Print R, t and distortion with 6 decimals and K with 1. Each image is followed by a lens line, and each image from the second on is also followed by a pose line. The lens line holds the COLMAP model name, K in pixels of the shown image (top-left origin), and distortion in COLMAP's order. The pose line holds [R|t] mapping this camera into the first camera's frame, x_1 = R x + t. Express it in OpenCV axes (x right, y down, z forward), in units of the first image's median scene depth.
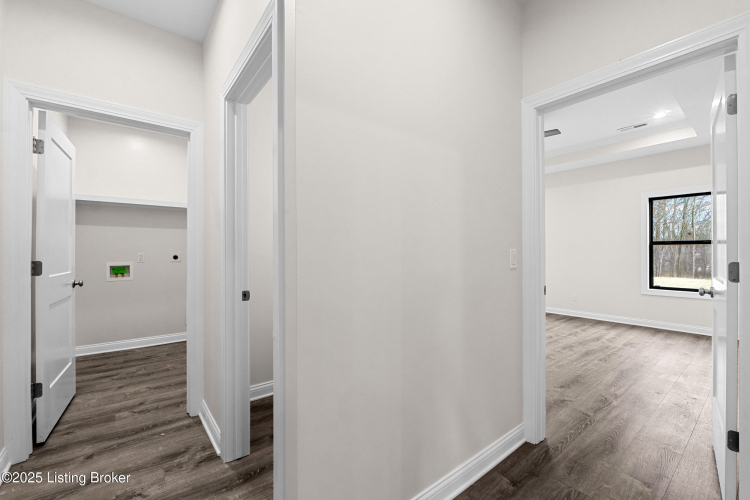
lens RADIAL K [[315.5, 0, 375.6], [0, 315.5, 251.1], [0, 0, 1]] dist [0.005715, 0.000121]
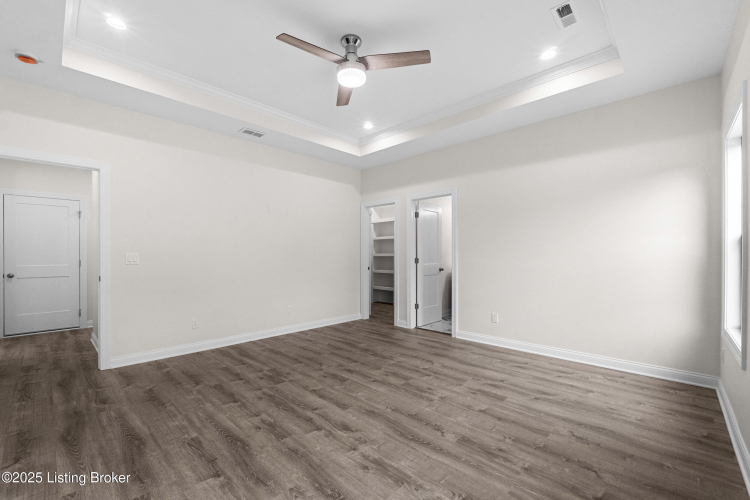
lens RADIAL K [[315.5, 0, 375.2], [0, 315.5, 252.9], [0, 0, 1]] dist [0.005715, 0.000121]
pose [[0.131023, -0.006852, -0.991356, 1.302047], [0.004184, 0.999971, -0.006358, 0.006122], [0.991371, -0.003314, 0.131048, 1.225092]]
